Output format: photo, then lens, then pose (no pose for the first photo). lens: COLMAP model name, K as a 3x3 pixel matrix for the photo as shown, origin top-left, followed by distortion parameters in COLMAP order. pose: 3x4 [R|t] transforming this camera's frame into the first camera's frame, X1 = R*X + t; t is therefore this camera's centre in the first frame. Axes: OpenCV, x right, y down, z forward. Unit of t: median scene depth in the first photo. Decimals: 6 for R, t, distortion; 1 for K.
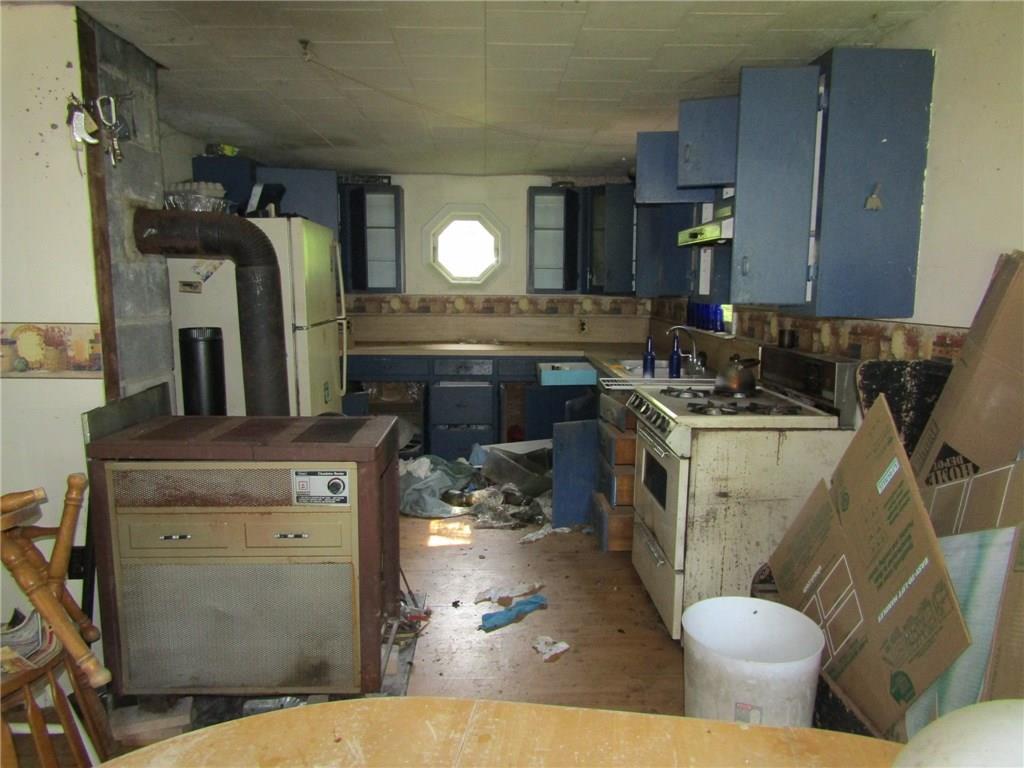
lens RADIAL K [[726.8, 0, 513.5], [0, 726.8, 387.1], [0, 0, 1]] dist [-0.004408, -0.000575]
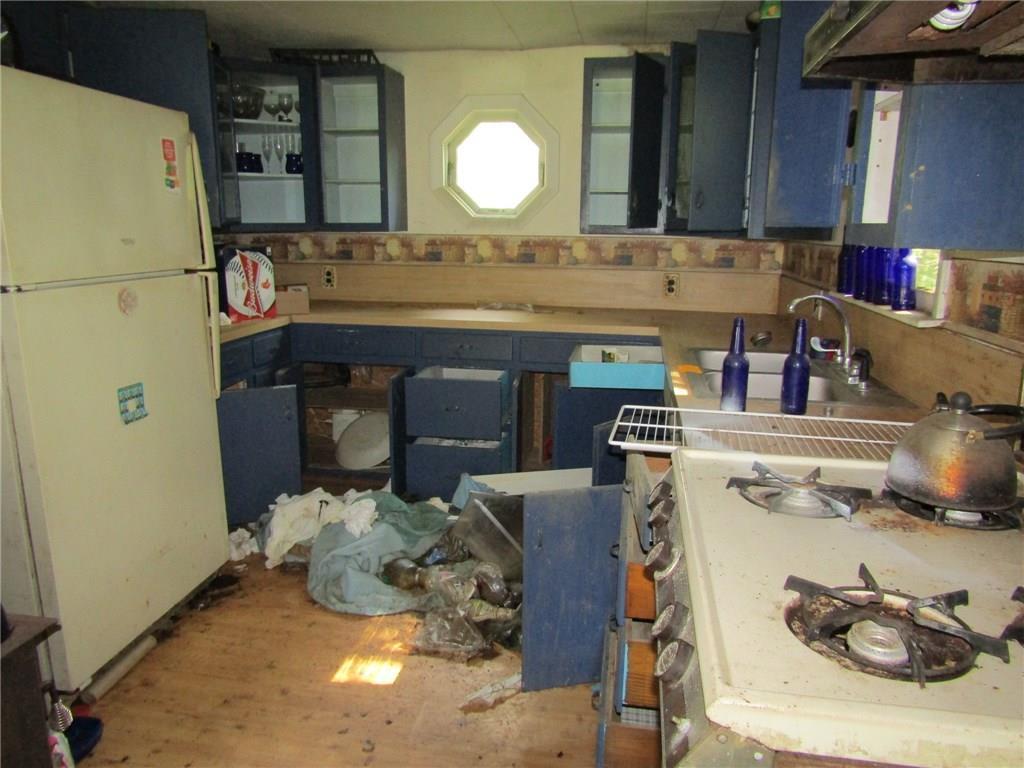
lens RADIAL K [[733.3, 0, 508.0], [0, 733.3, 383.1], [0, 0, 1]] dist [-0.022060, 0.005222]
pose [[0.978587, 0.046565, -0.200499, 0.094740], [-0.034124, 0.997297, 0.065067, -0.037389], [0.202987, -0.056832, 0.977531, 0.354974]]
